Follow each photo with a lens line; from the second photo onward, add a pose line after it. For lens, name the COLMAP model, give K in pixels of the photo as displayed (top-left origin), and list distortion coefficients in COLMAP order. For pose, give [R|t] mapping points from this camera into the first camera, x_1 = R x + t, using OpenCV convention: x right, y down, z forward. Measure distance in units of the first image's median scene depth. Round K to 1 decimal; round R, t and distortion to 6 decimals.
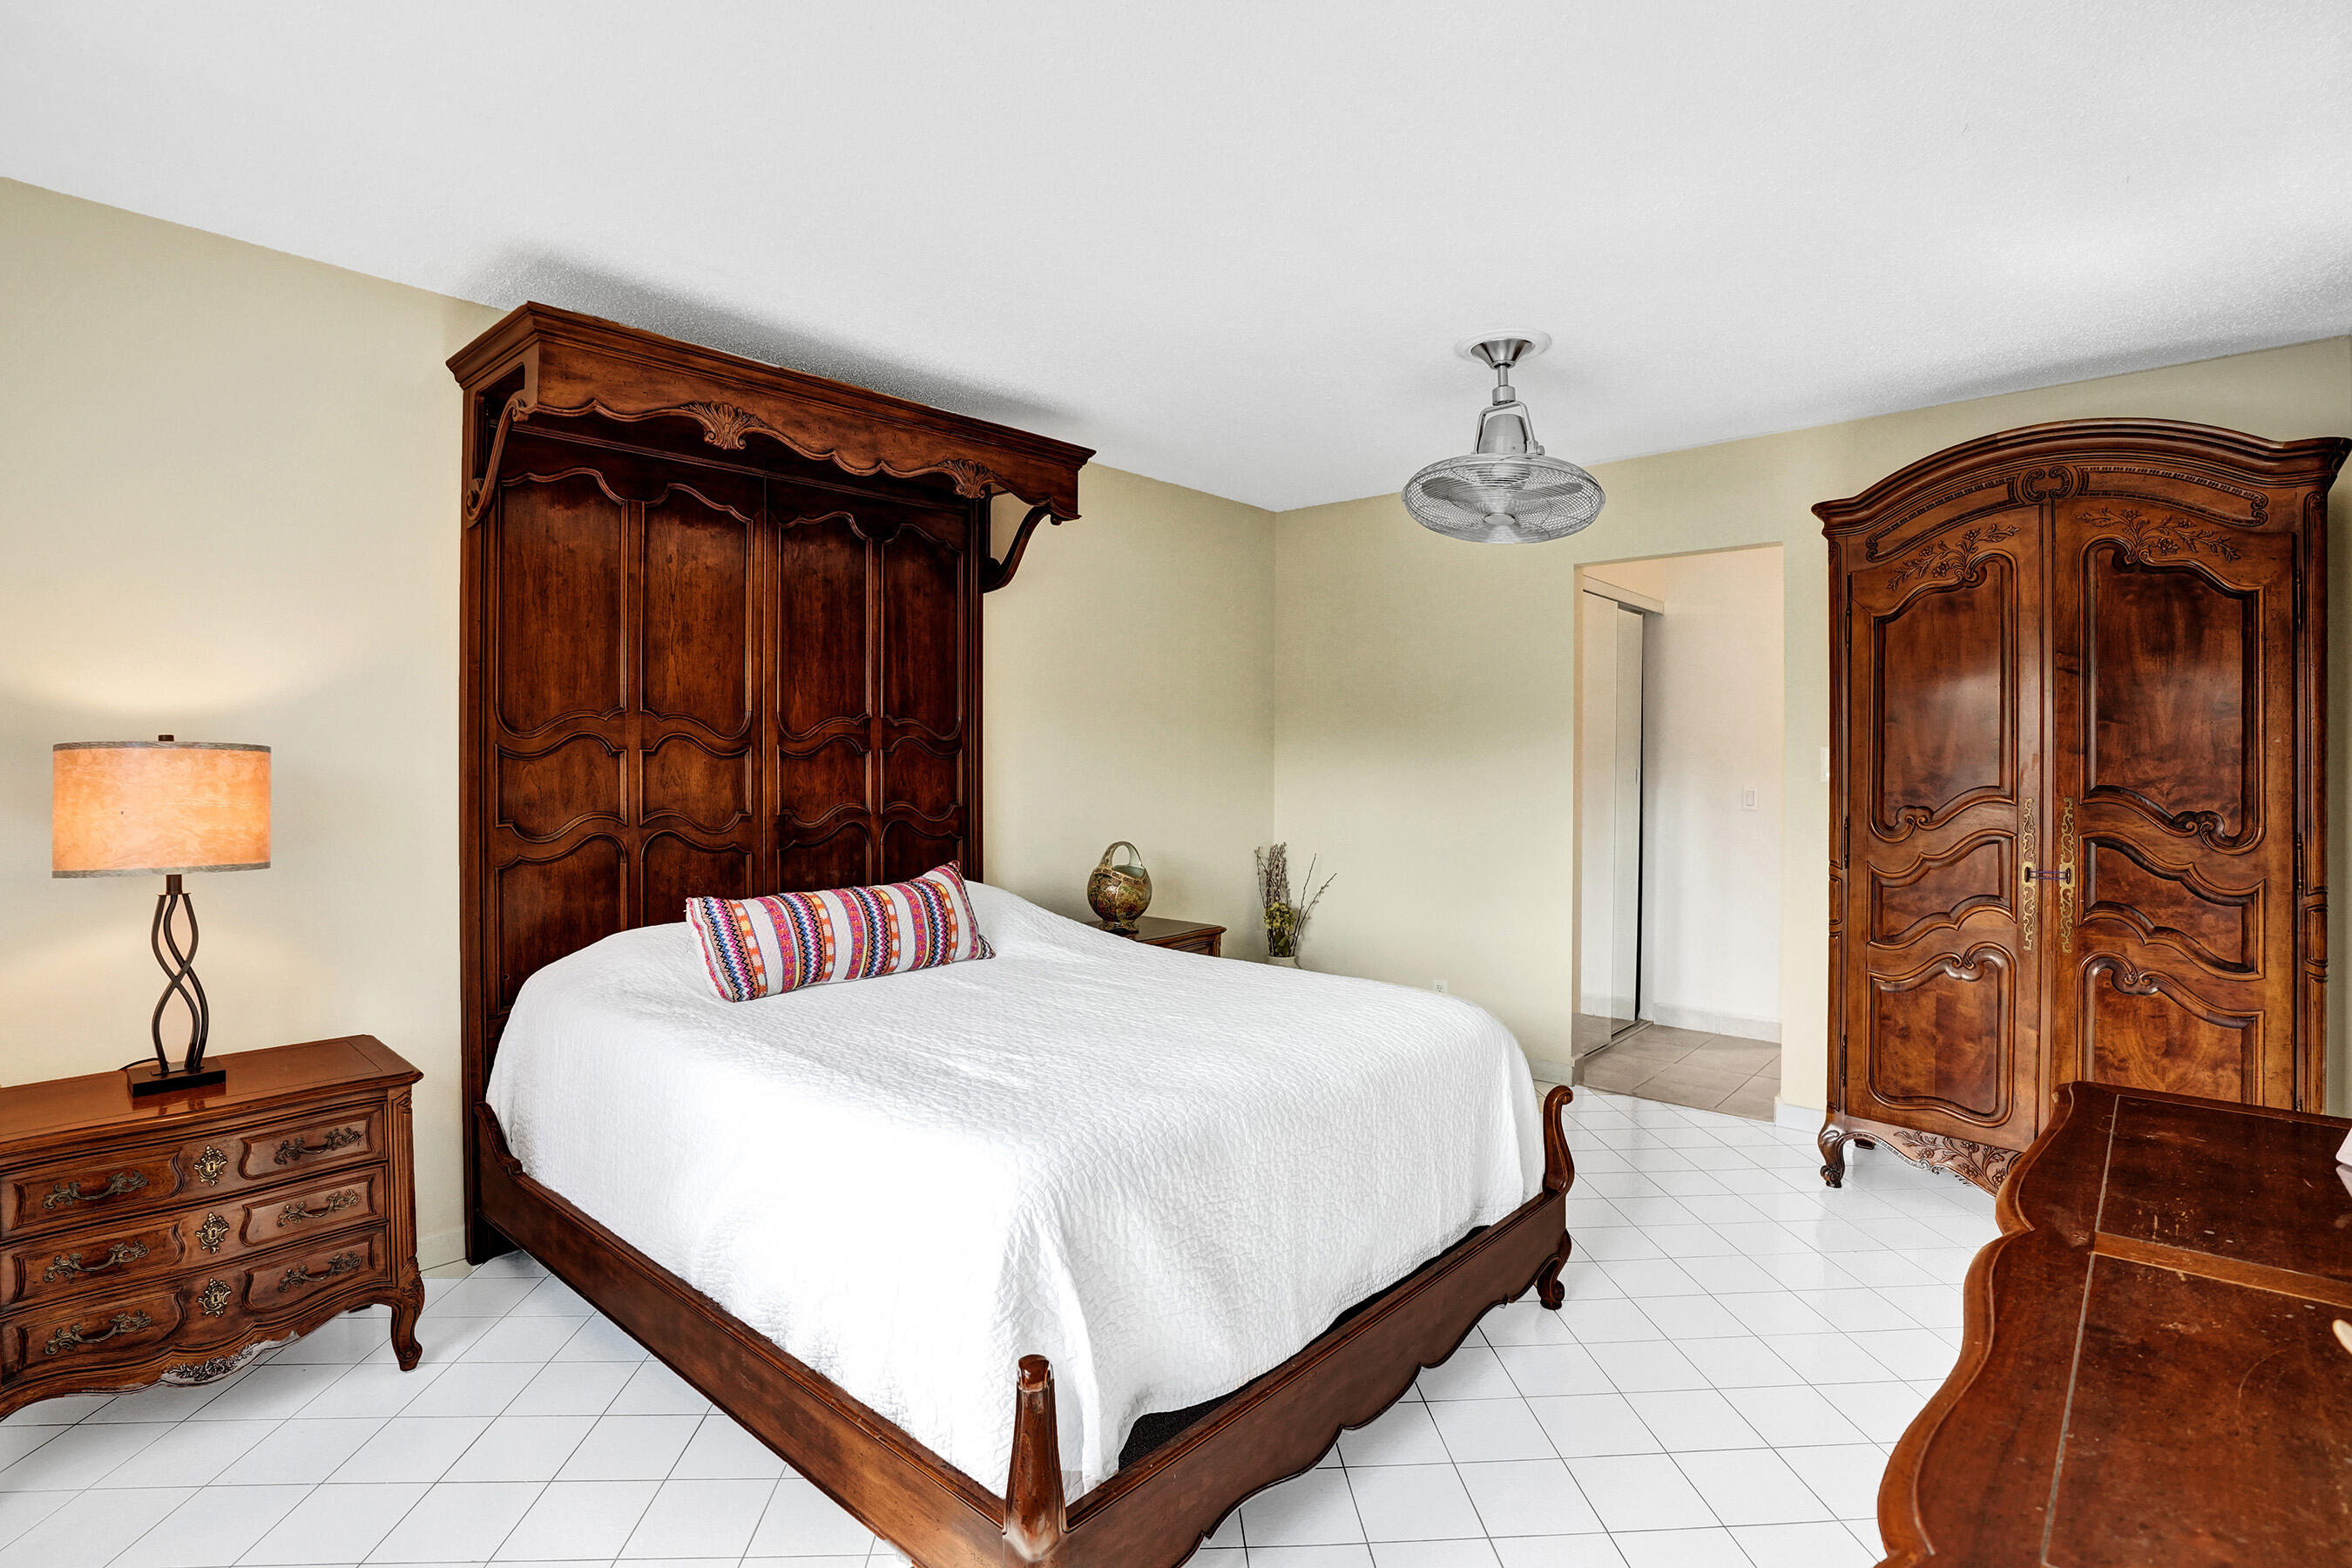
lens RADIAL K [[1183.7, 0, 1182.8], [0, 1183.7, 772.2], [0, 0, 1]] dist [-0.012627, 0.000352]
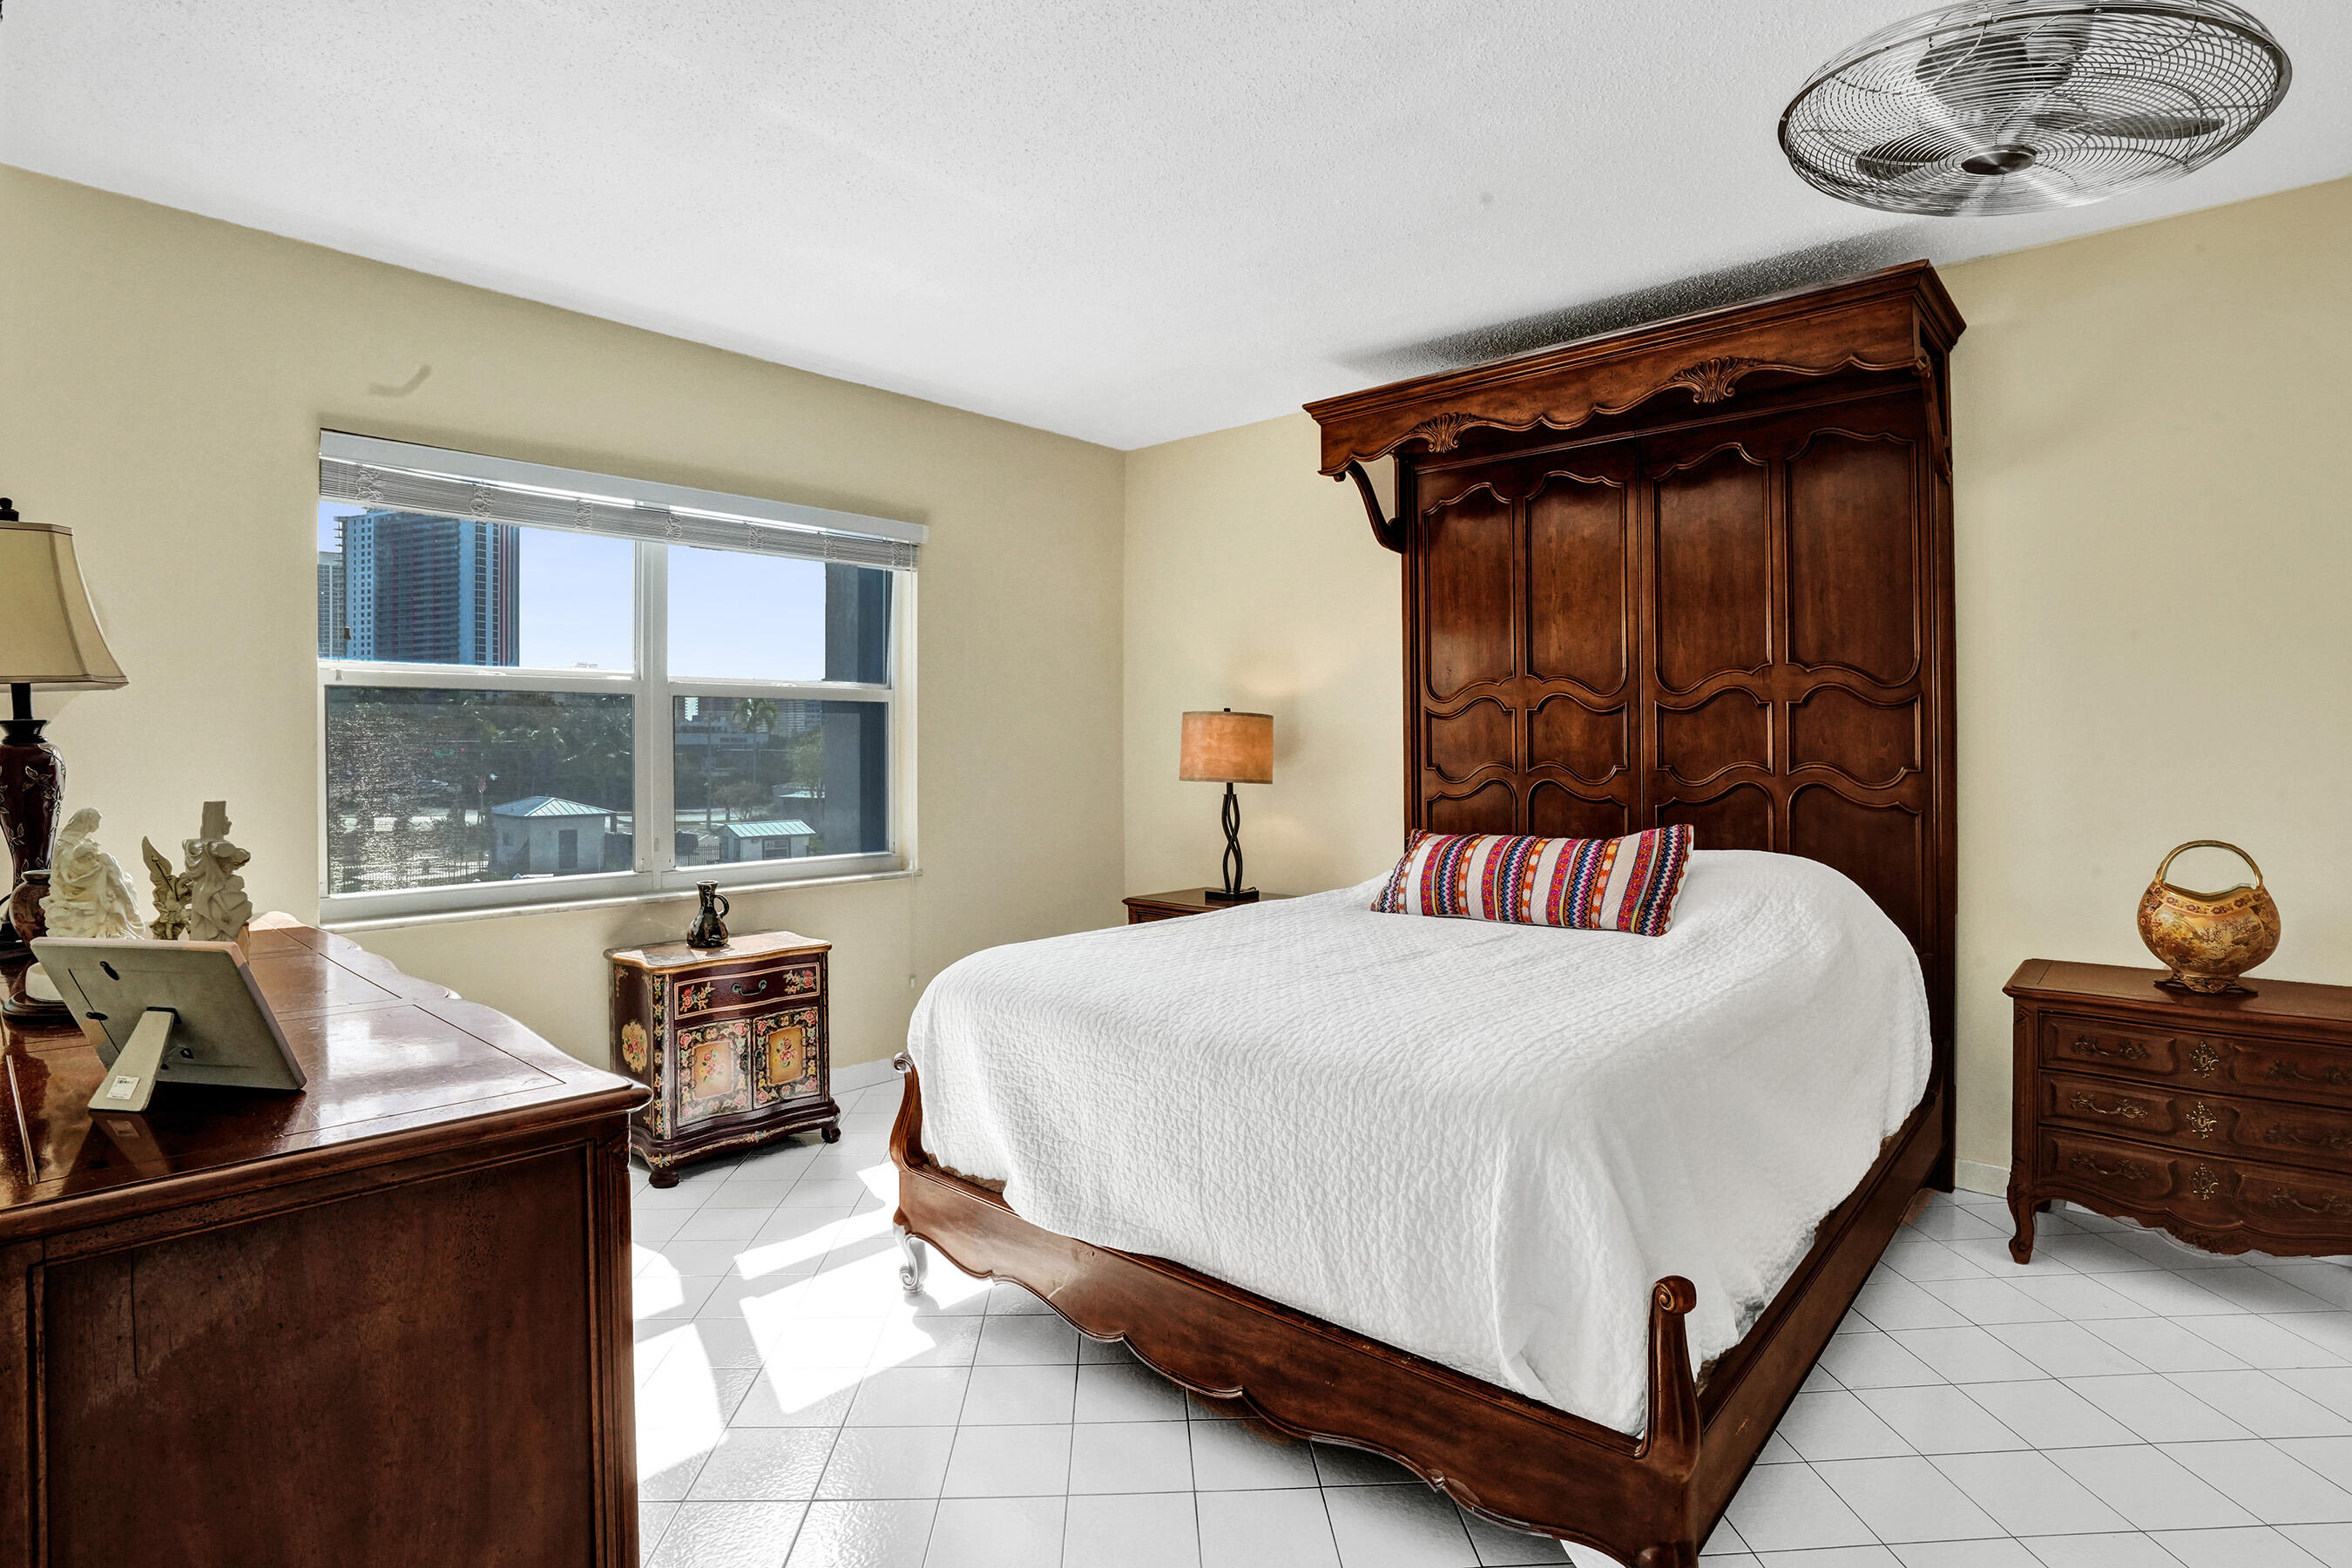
lens RADIAL K [[1183.7, 0, 1166.0], [0, 1183.7, 742.7], [0, 0, 1]] dist [-0.012627, 0.000352]
pose [[0.015241, -0.002220, -0.999881, 0.682139], [-0.007070, 0.999972, -0.002328, 0.019053], [0.999859, 0.007104, 0.015225, 0.606115]]
